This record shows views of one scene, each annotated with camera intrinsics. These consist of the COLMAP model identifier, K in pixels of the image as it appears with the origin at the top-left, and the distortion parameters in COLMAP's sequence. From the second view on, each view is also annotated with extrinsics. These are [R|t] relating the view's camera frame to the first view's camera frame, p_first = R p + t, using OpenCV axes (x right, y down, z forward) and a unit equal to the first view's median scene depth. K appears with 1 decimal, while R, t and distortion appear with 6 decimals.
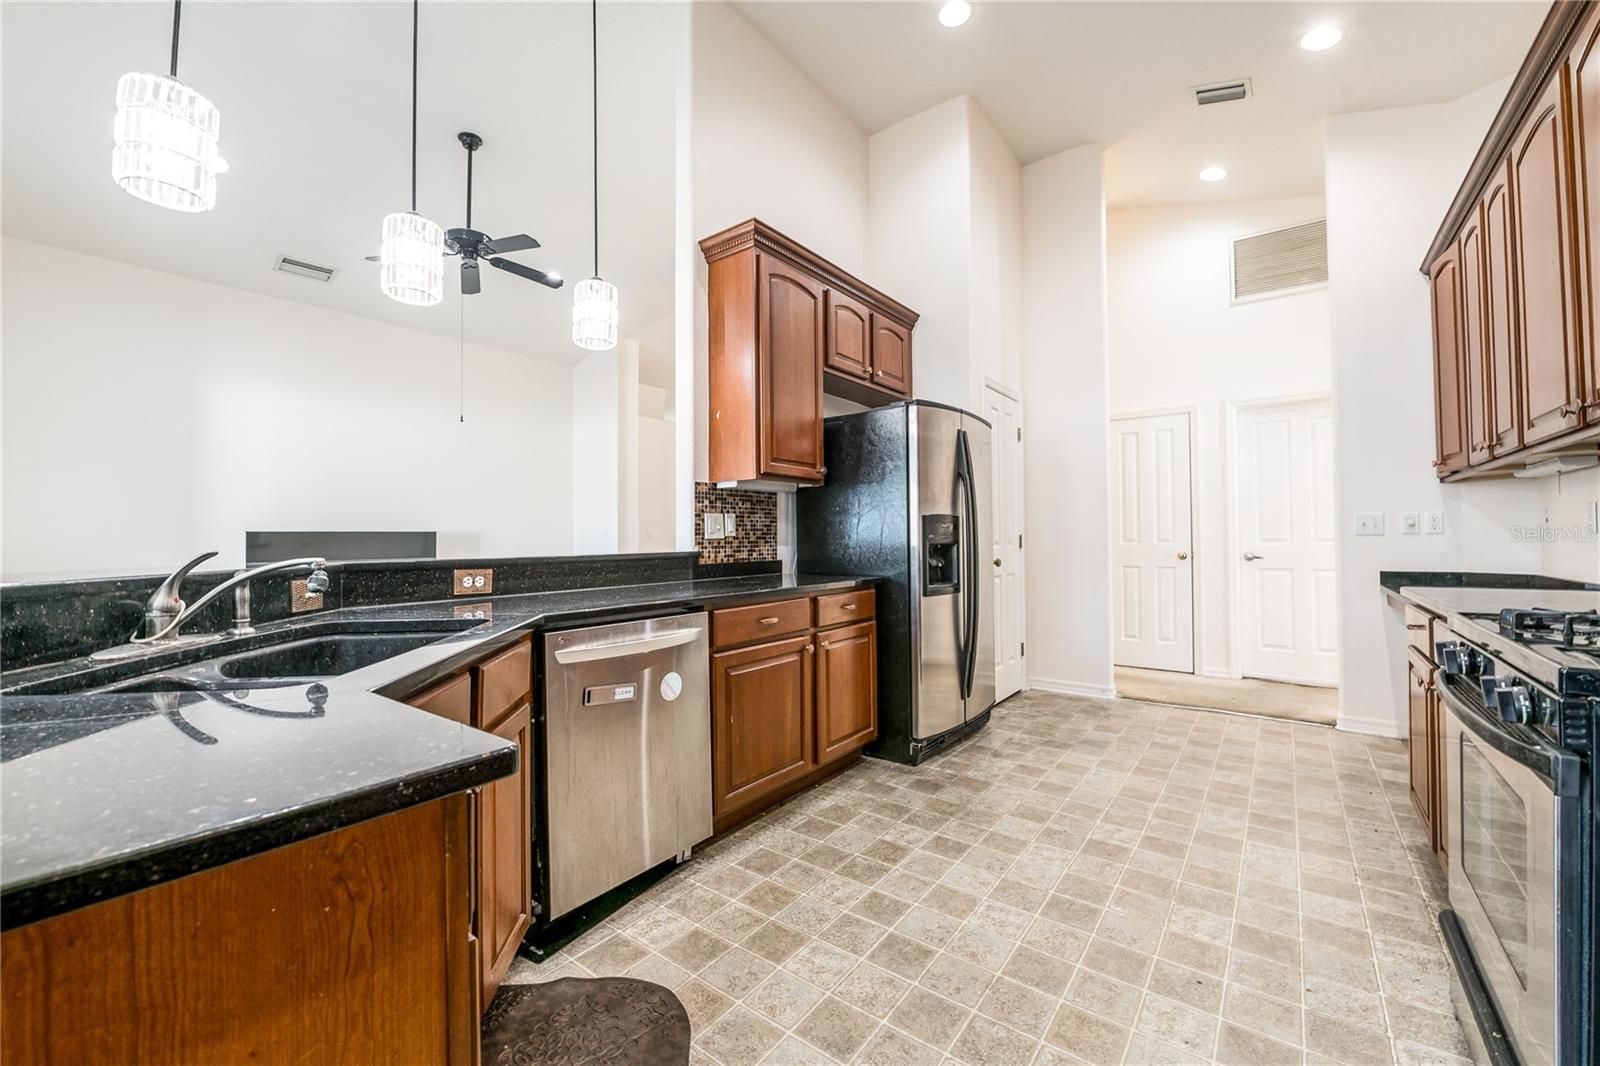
lens RADIAL K [[628.8, 0, 802.6], [0, 628.8, 526.7], [0, 0, 1]] dist [-0.002949, -0.006012]
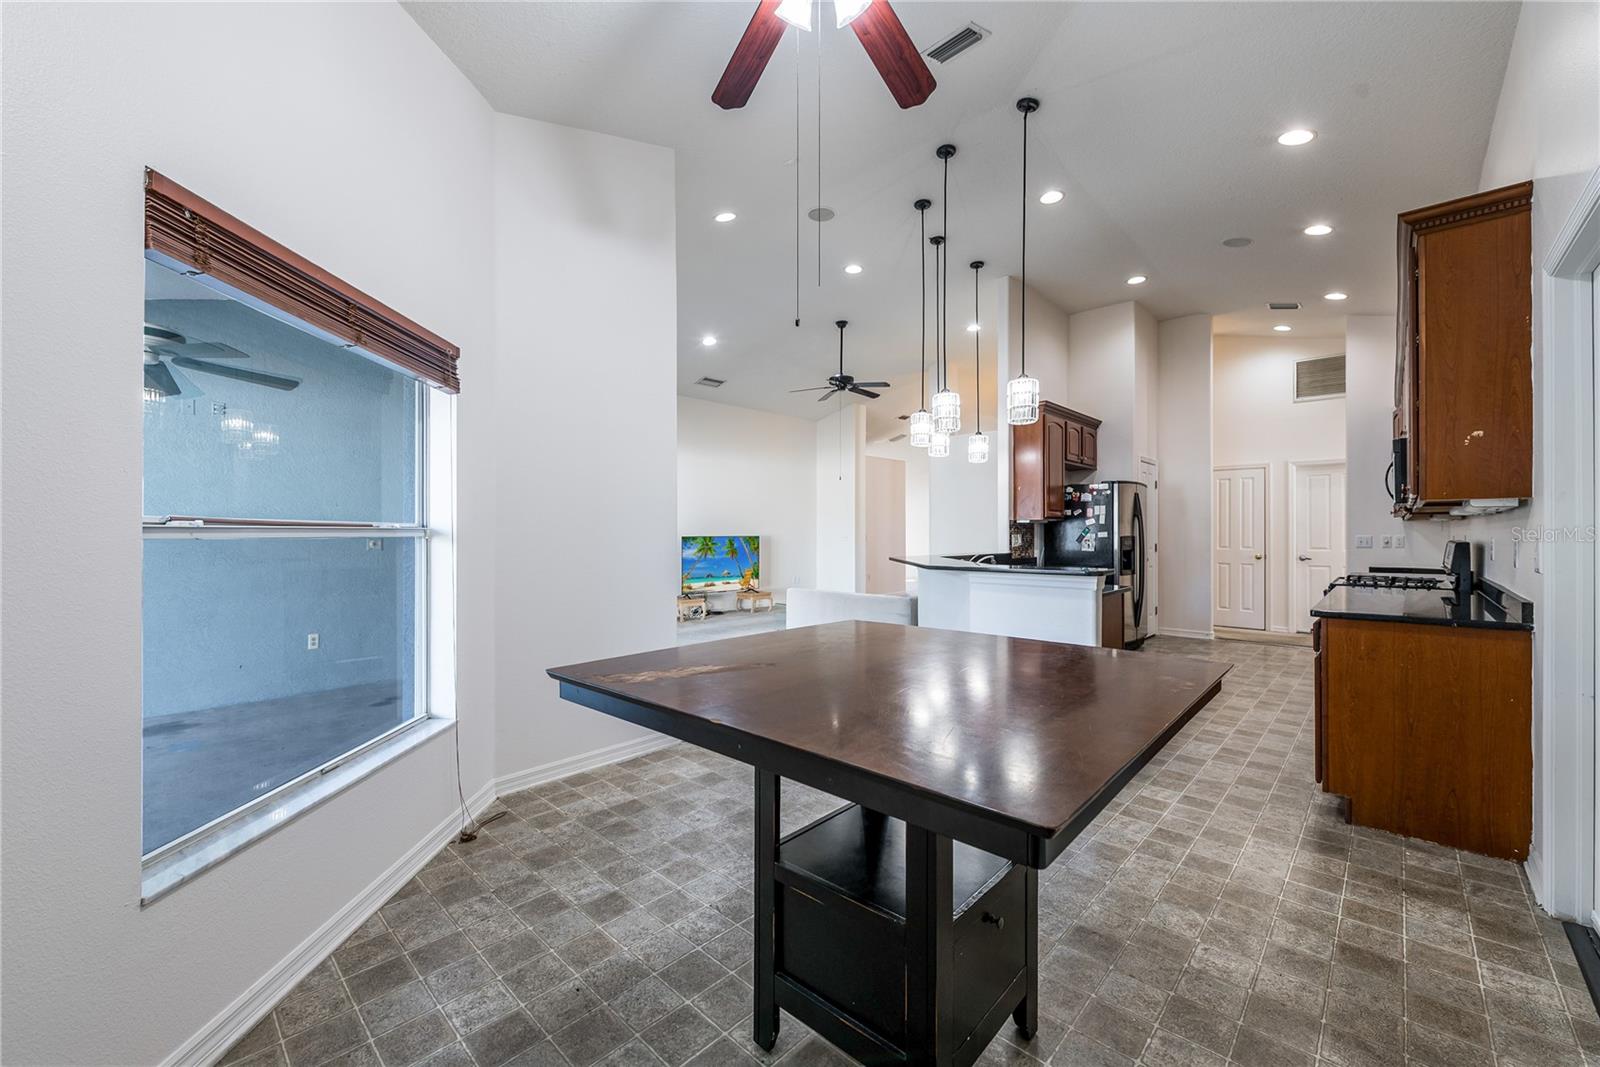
lens RADIAL K [[630.3, 0, 800.2], [0, 630.3, 530.3], [0, 0, 1]] dist [0.001353, 0.000164]
pose [[0.994688, 0.006989, -0.102697, -0.656287], [-0.005533, 0.999880, 0.014462, -0.063790], [0.102786, -0.013817, 0.994608, -1.199699]]
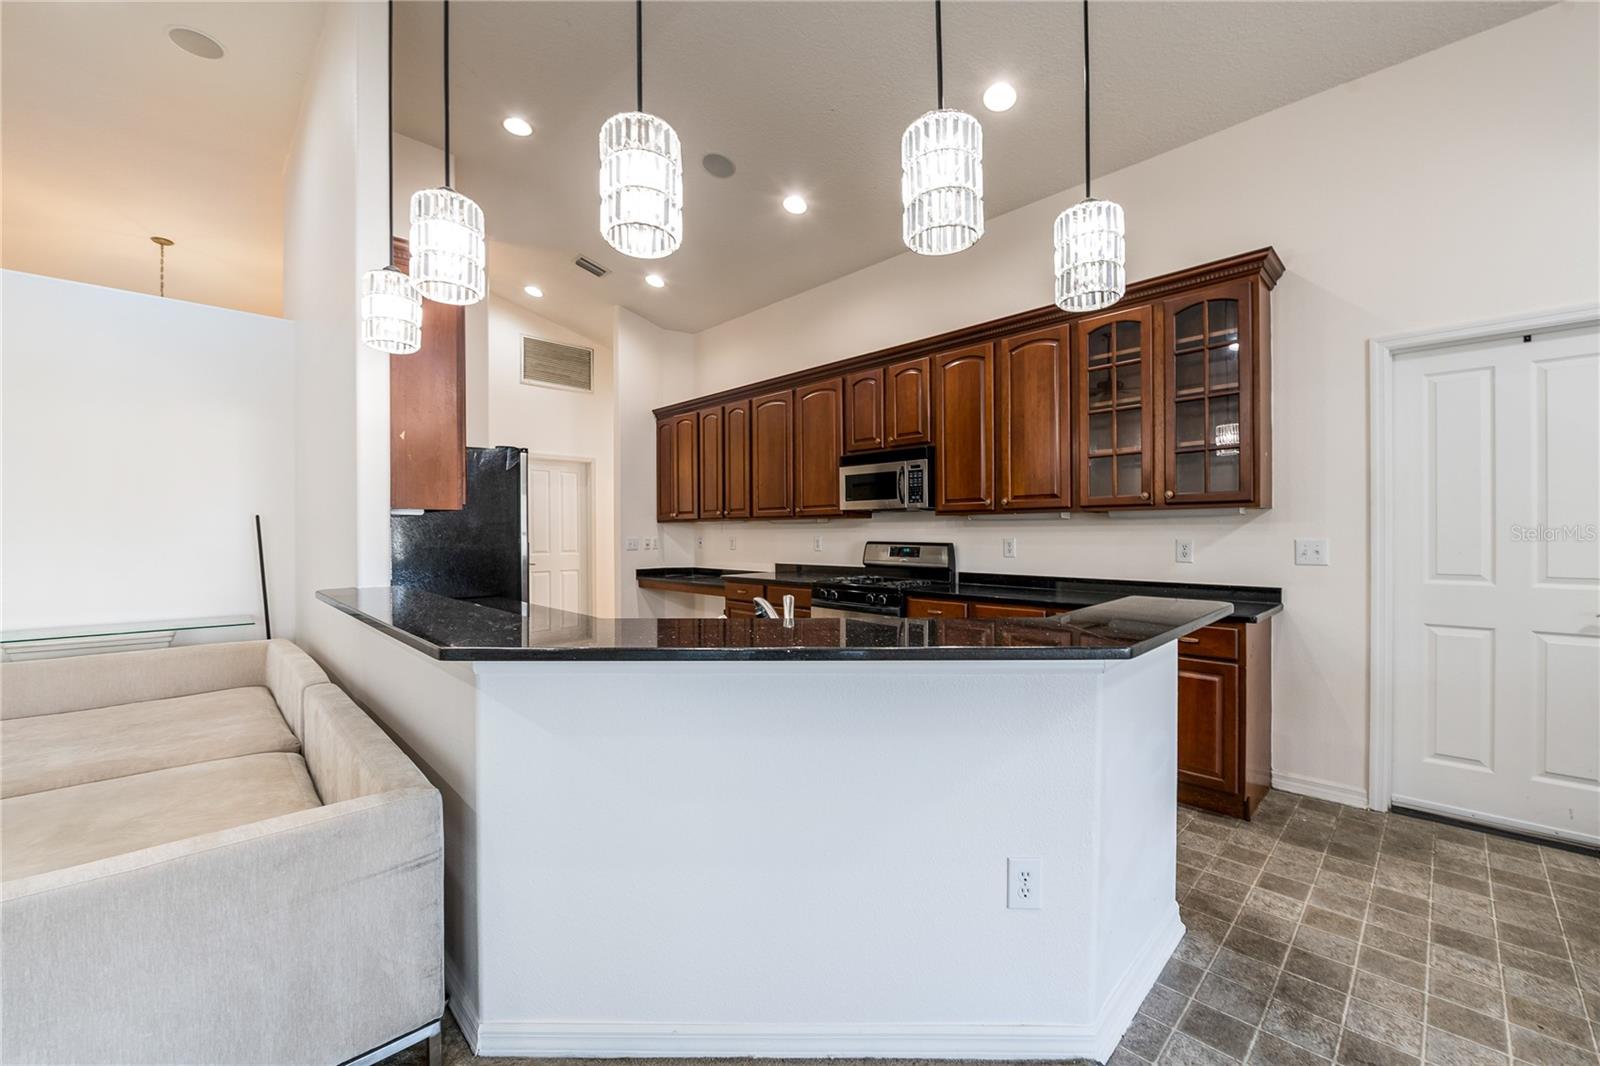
lens RADIAL K [[634.8, 0, 807.8], [0, 634.8, 540.1], [0, 0, 1]] dist [-0.000403, -0.004767]
pose [[0.148799, -0.002579, 0.988864, -0.967774], [-0.017587, 0.999832, 0.005254, -0.038662], [-0.988711, -0.018173, 0.148729, 0.254808]]
